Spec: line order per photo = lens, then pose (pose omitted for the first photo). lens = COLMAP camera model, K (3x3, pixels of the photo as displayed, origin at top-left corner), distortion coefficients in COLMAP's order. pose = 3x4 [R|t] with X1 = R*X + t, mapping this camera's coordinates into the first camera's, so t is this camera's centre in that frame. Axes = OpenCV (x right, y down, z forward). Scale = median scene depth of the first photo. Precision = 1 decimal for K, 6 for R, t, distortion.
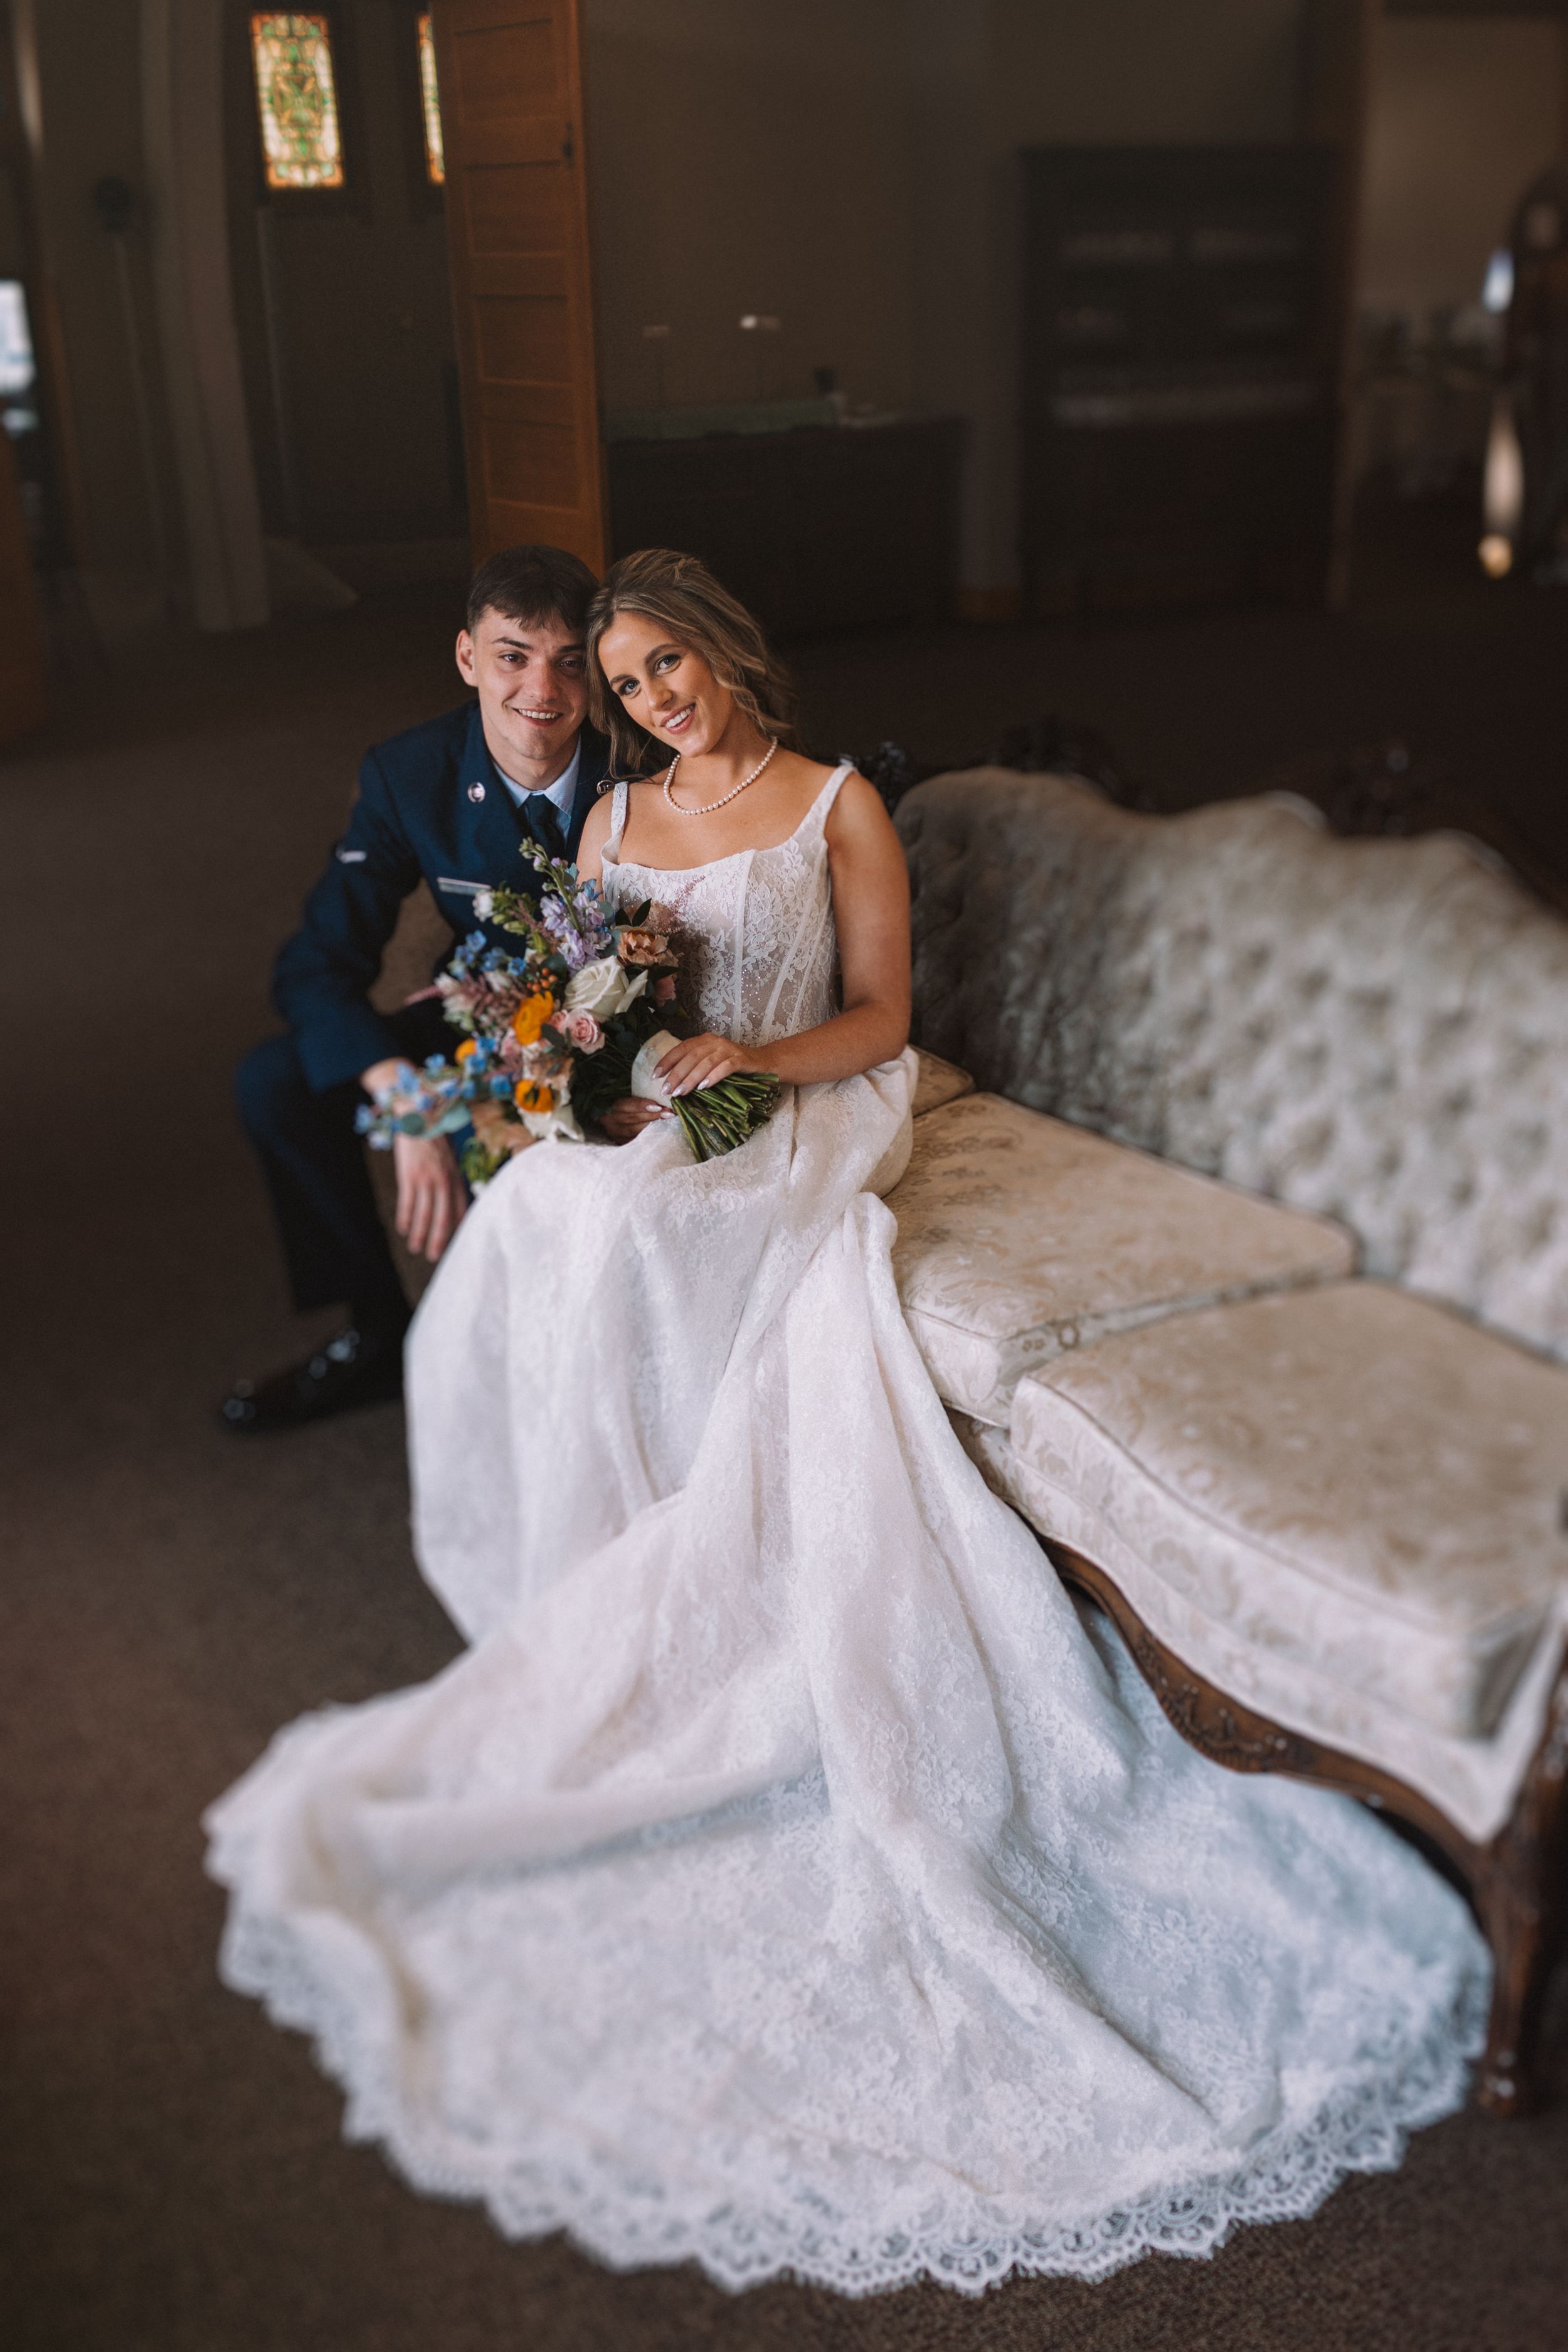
lens RADIAL K [[2470.6, 0, 784.0], [0, 2470.6, 1176.0], [0, 0, 1]] dist [0.006380, 0.011128]
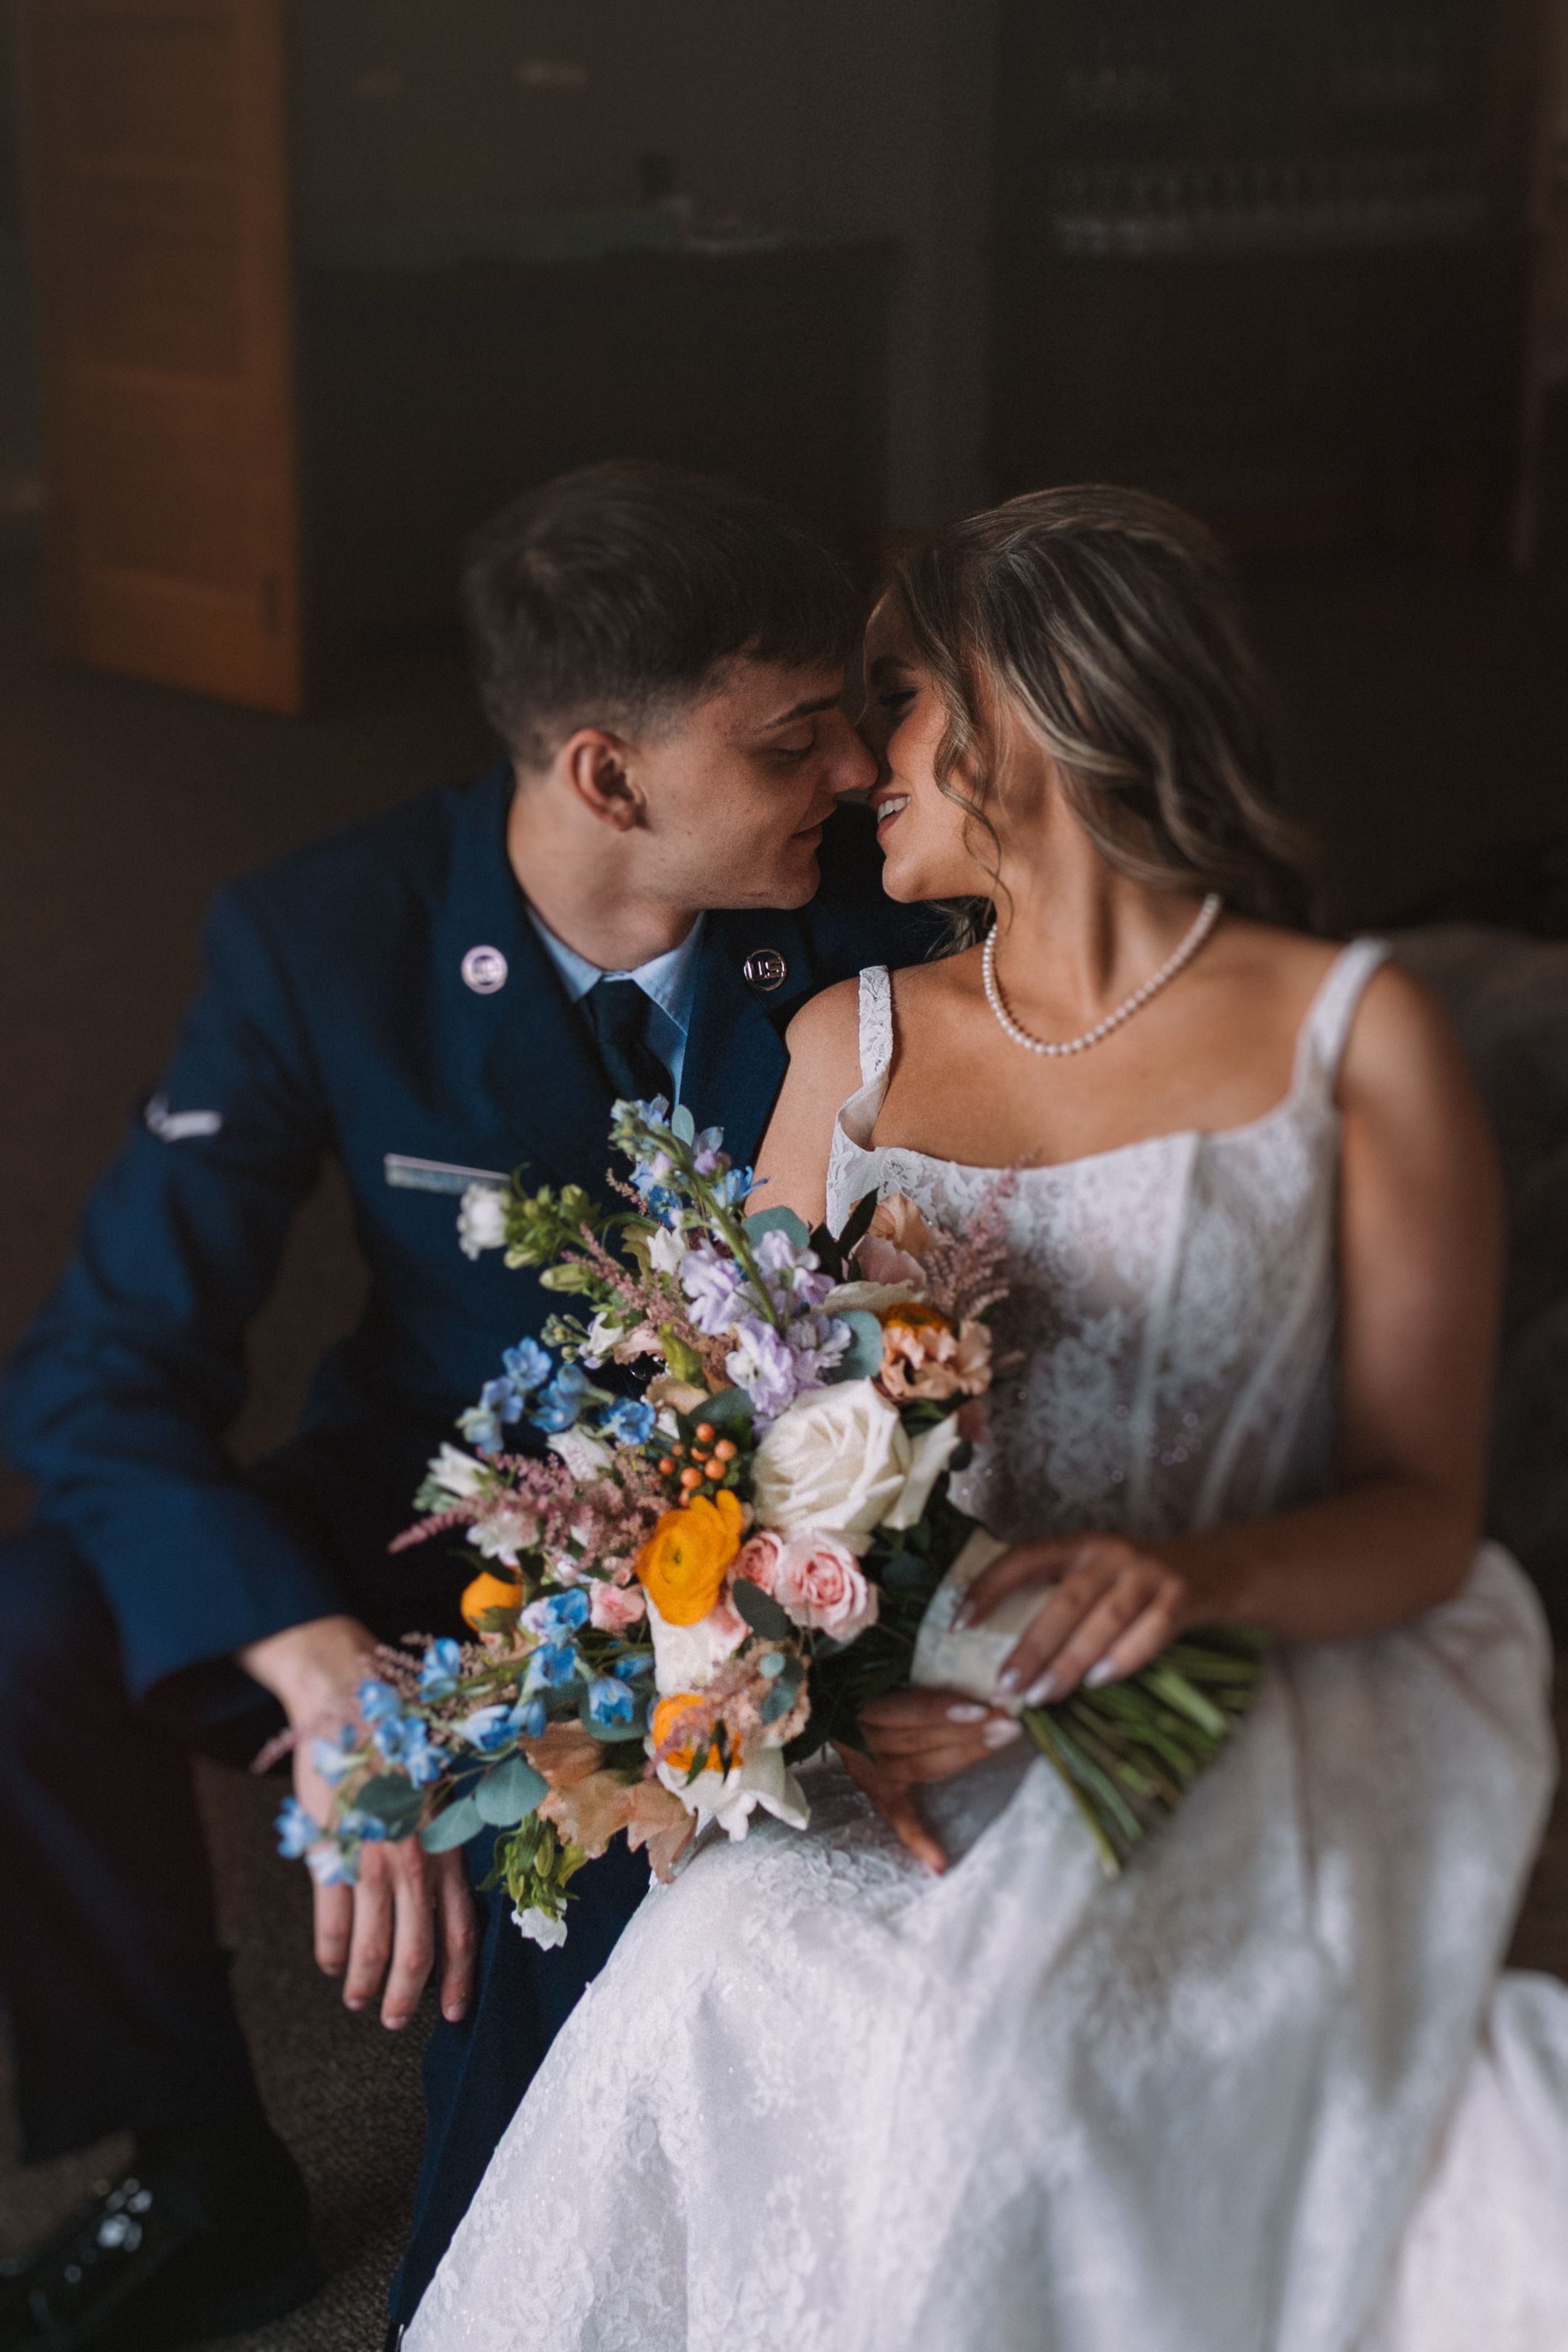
lens RADIAL K [[2188.1, 0, 784.0], [0, 2188.1, 1176.0], [0, 0, 1]] dist [0.026286, 0.006867]
pose [[0.973322, -0.049283, 0.224088, -0.163511], [0.034611, 0.997020, 0.068939, -0.149815], [-0.226818, -0.059344, 0.972128, 0.647223]]
